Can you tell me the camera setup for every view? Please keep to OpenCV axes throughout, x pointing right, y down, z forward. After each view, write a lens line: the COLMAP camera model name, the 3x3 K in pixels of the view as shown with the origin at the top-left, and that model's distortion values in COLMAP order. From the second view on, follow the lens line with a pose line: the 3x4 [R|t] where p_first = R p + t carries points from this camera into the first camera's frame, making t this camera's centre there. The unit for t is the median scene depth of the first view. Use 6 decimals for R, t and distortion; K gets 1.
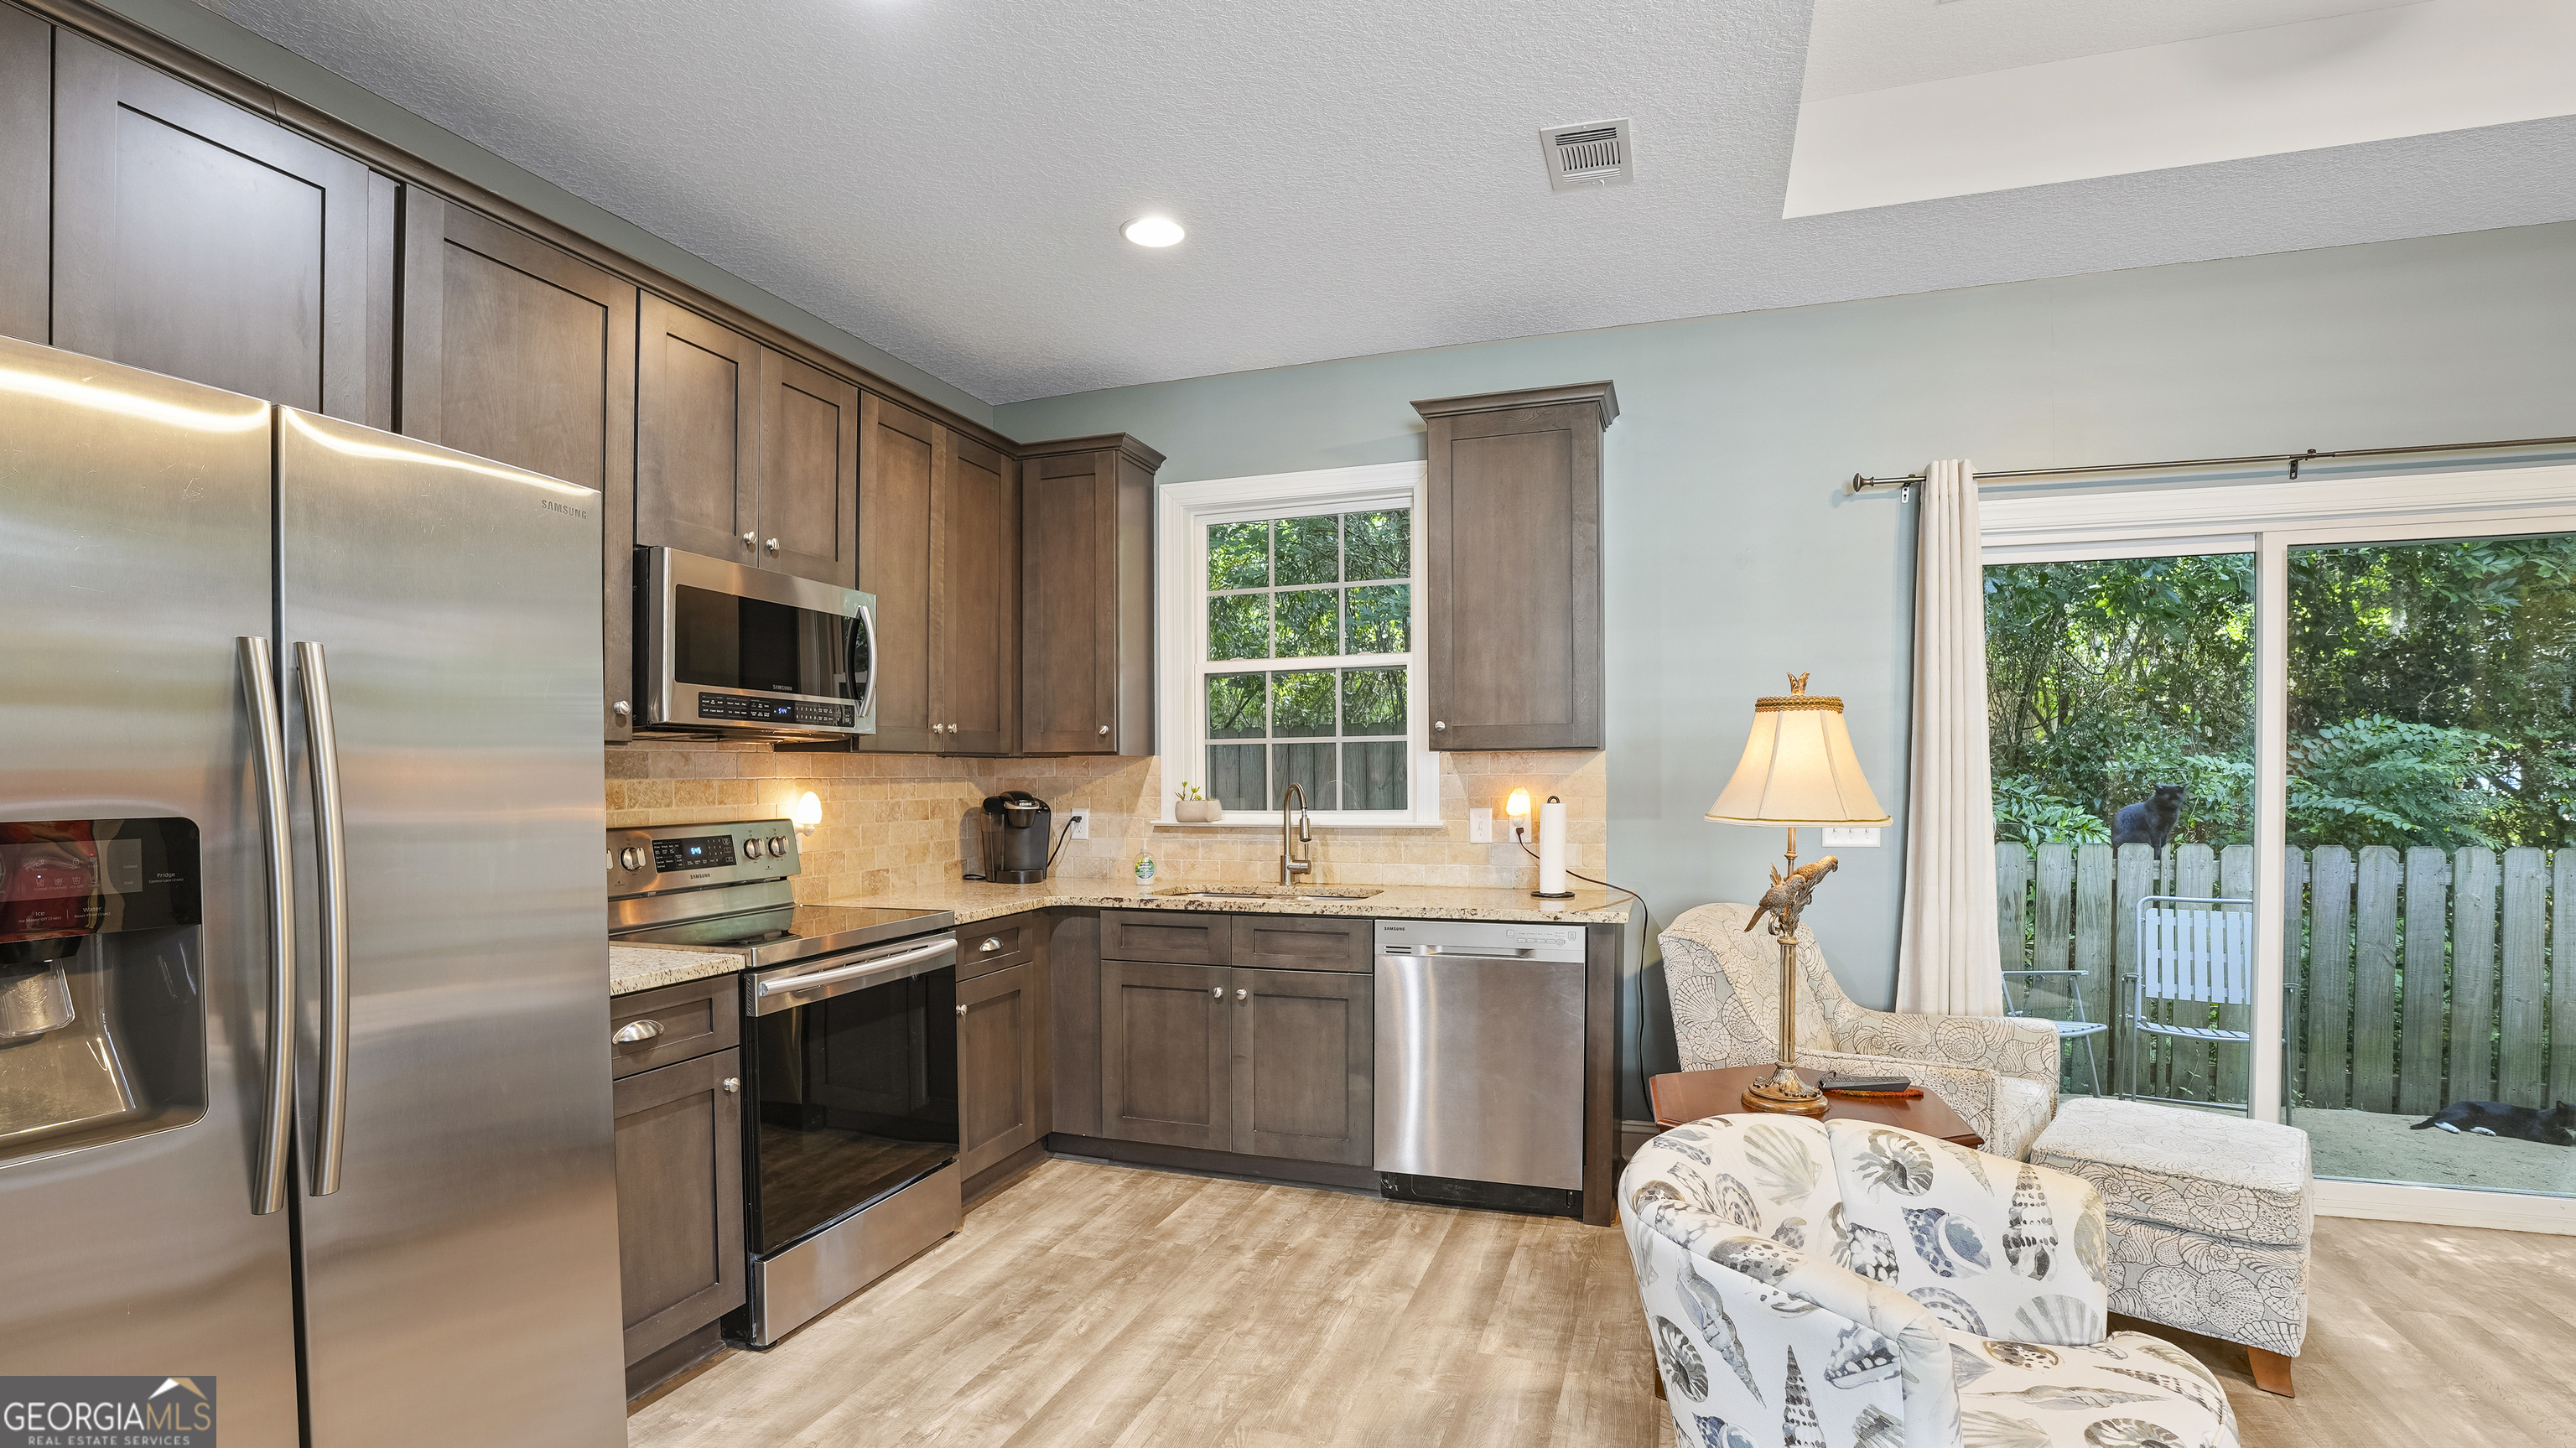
lens RADIAL K [[1159.9, 0, 1286.8], [0, 1159.9, 795.4], [0, 0, 1]] dist [-0.054455, 0.012890]
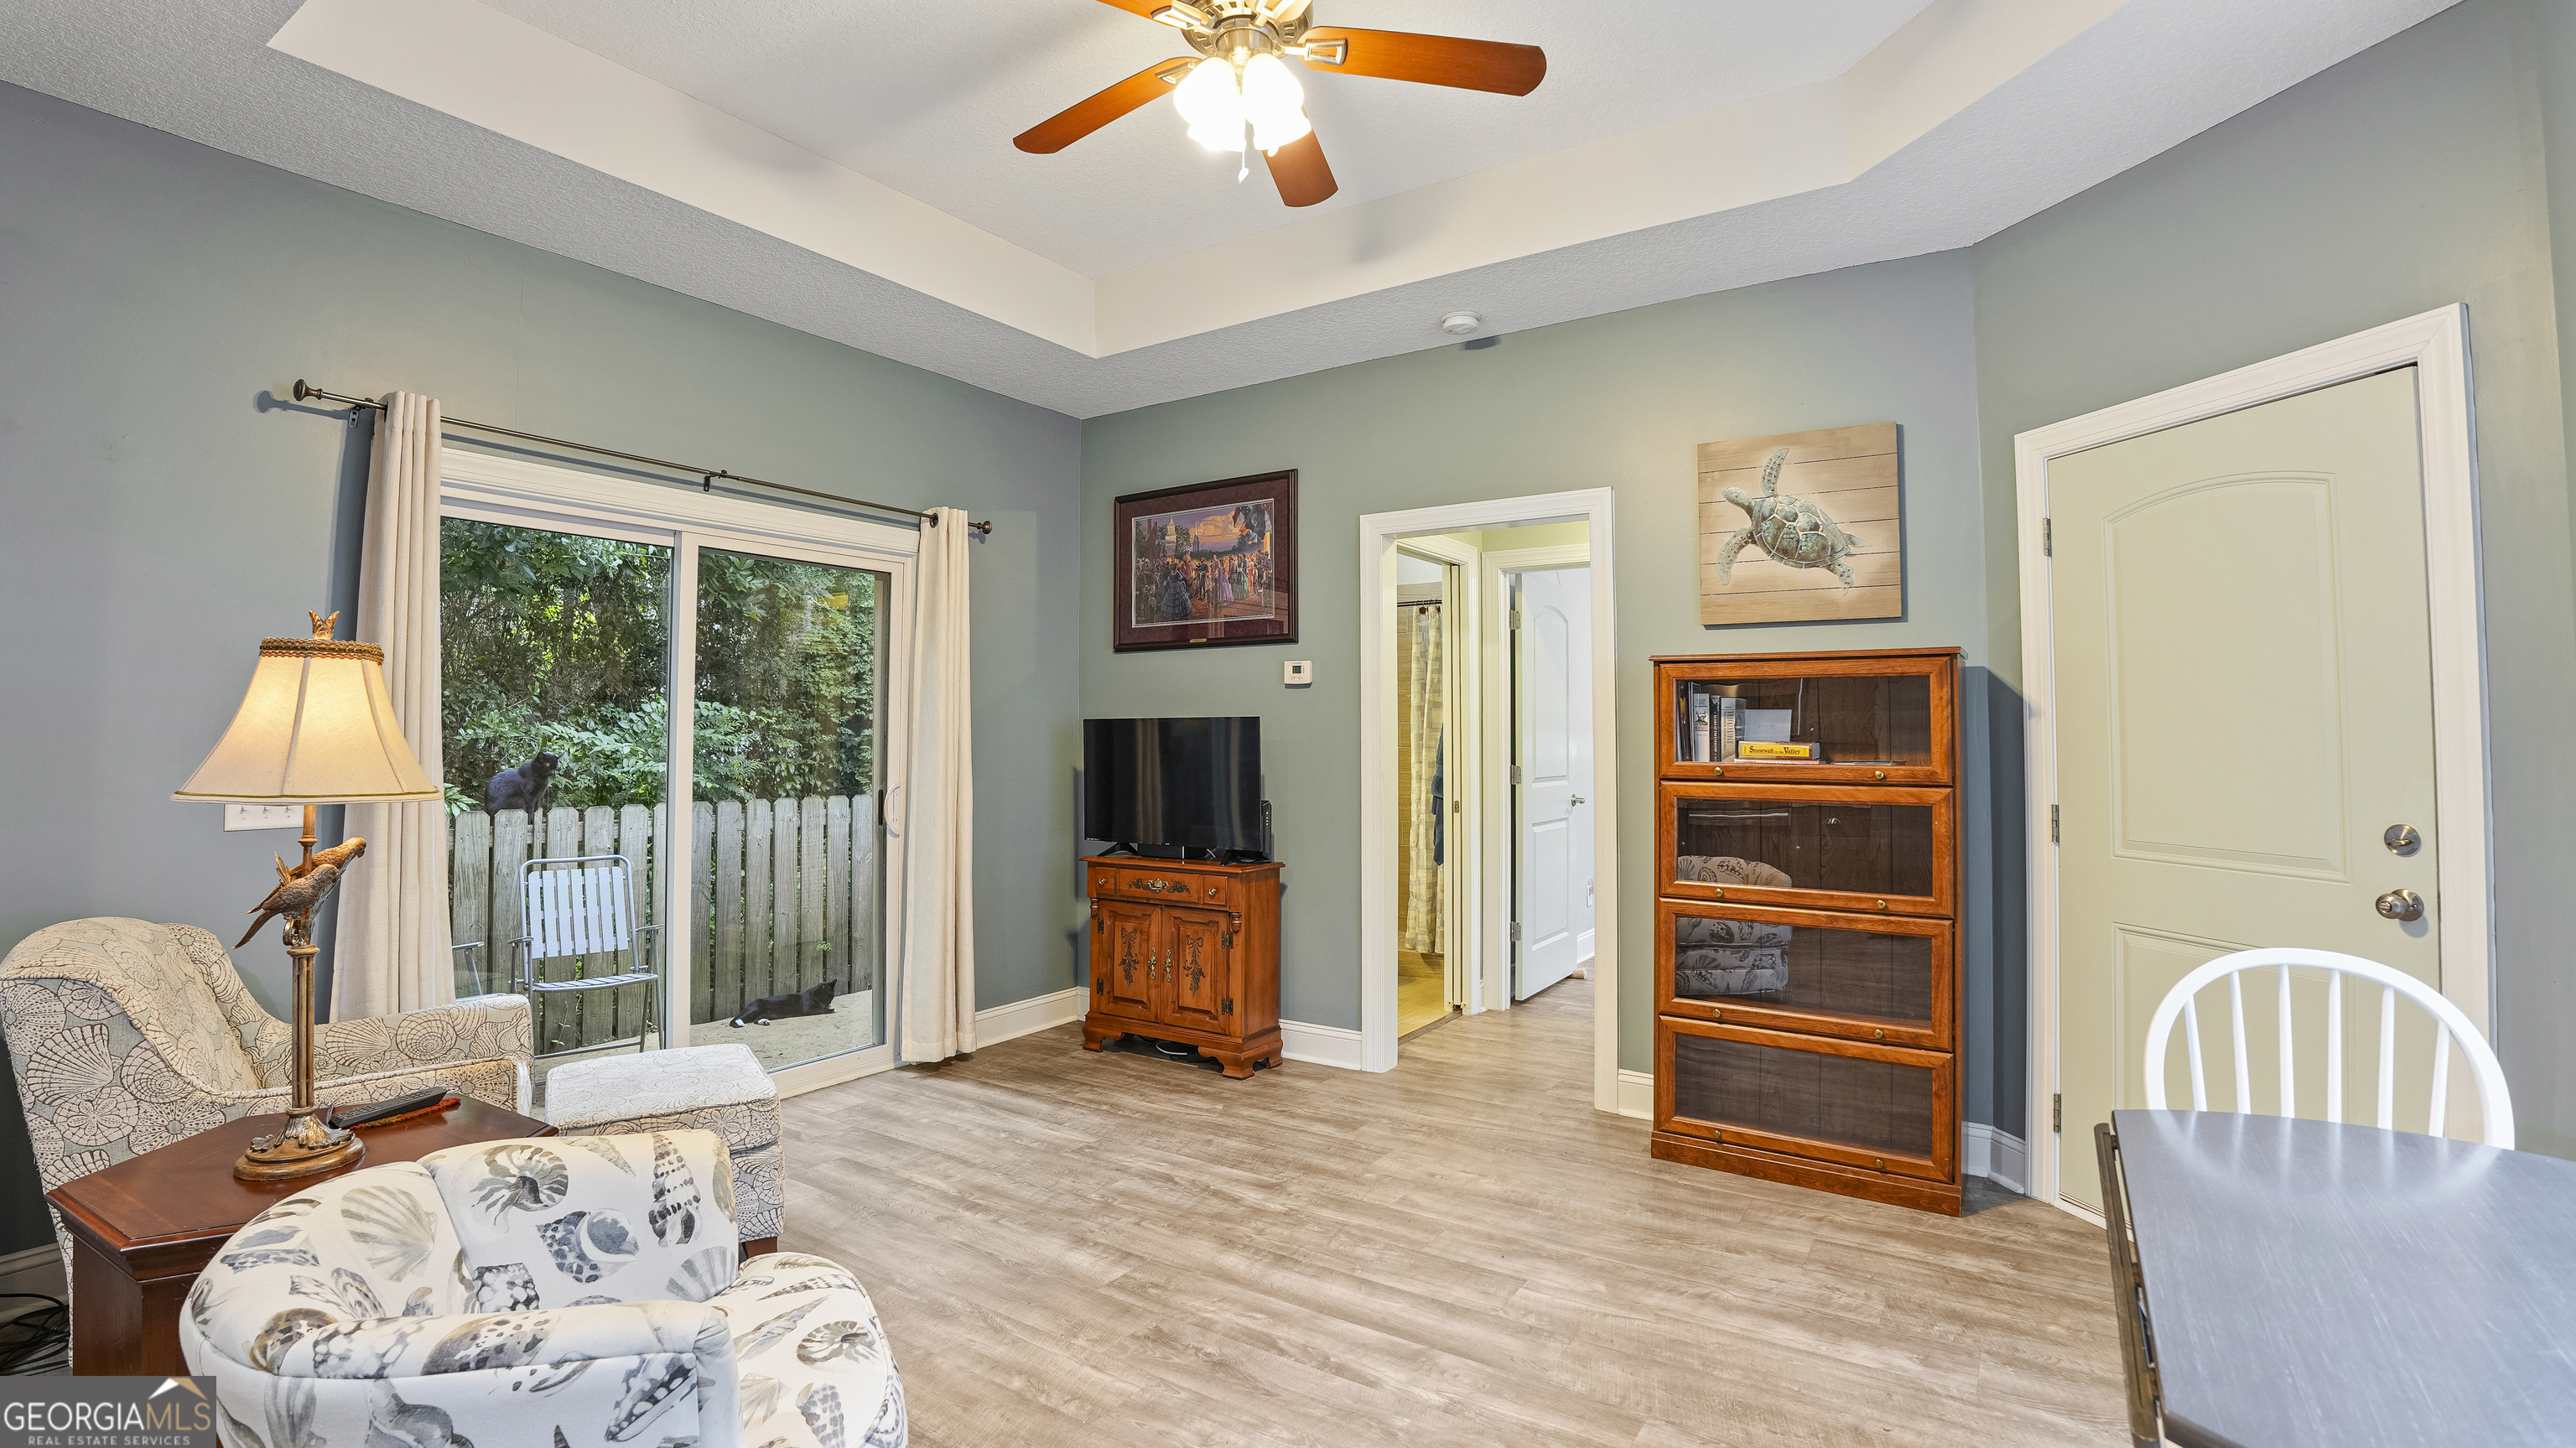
lens RADIAL K [[1158.4, 0, 1274.4], [0, 1158.4, 690.6], [0, 0, 1]] dist [-0.065813, 0.013766]
pose [[0.246950, 0.045684, 0.967951, -0.102202], [0.017924, 0.998502, -0.051698, 0.000394], [-0.968862, 0.030117, 0.245761, 0.123905]]
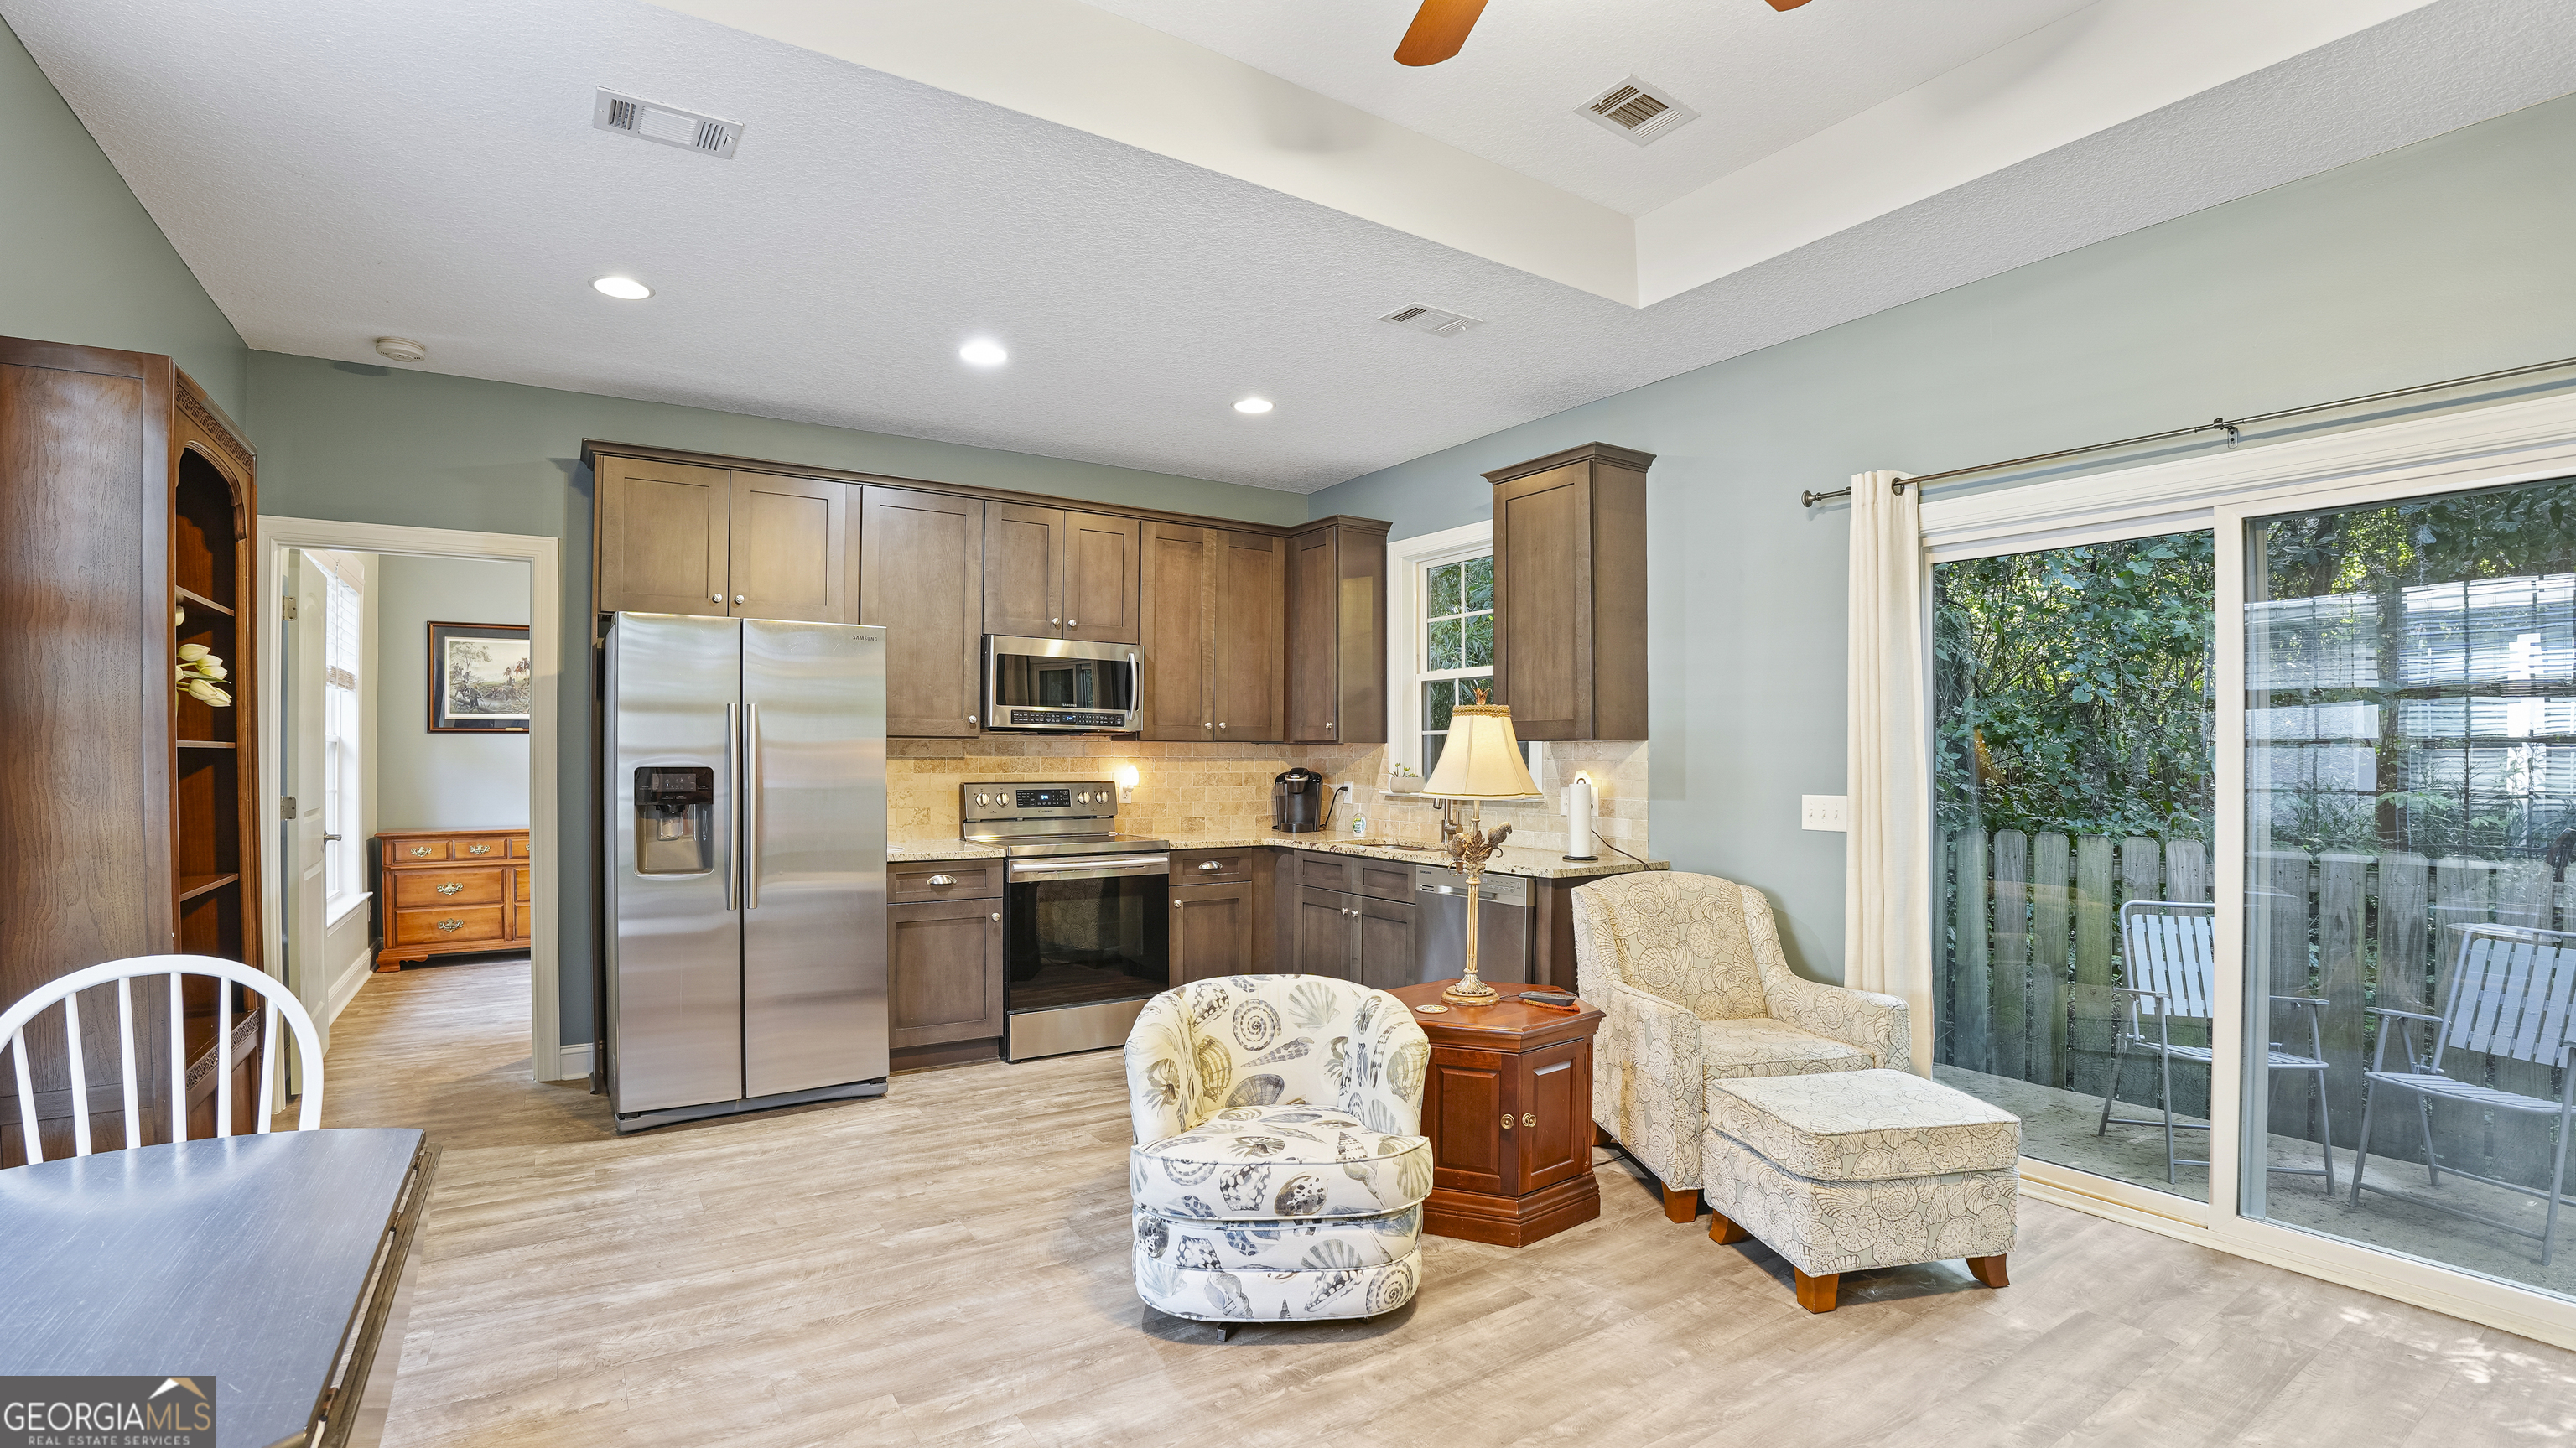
lens RADIAL K [[1143.2, 0, 1302.0], [0, 1143.2, 757.6], [0, 0, 1]] dist [-0.063210, 0.013726]
pose [[0.800489, 0.011093, -0.599245, 0.805451], [-0.021589, 0.999714, -0.010334, -0.002550], [0.598959, 0.021209, 0.800499, -0.165869]]
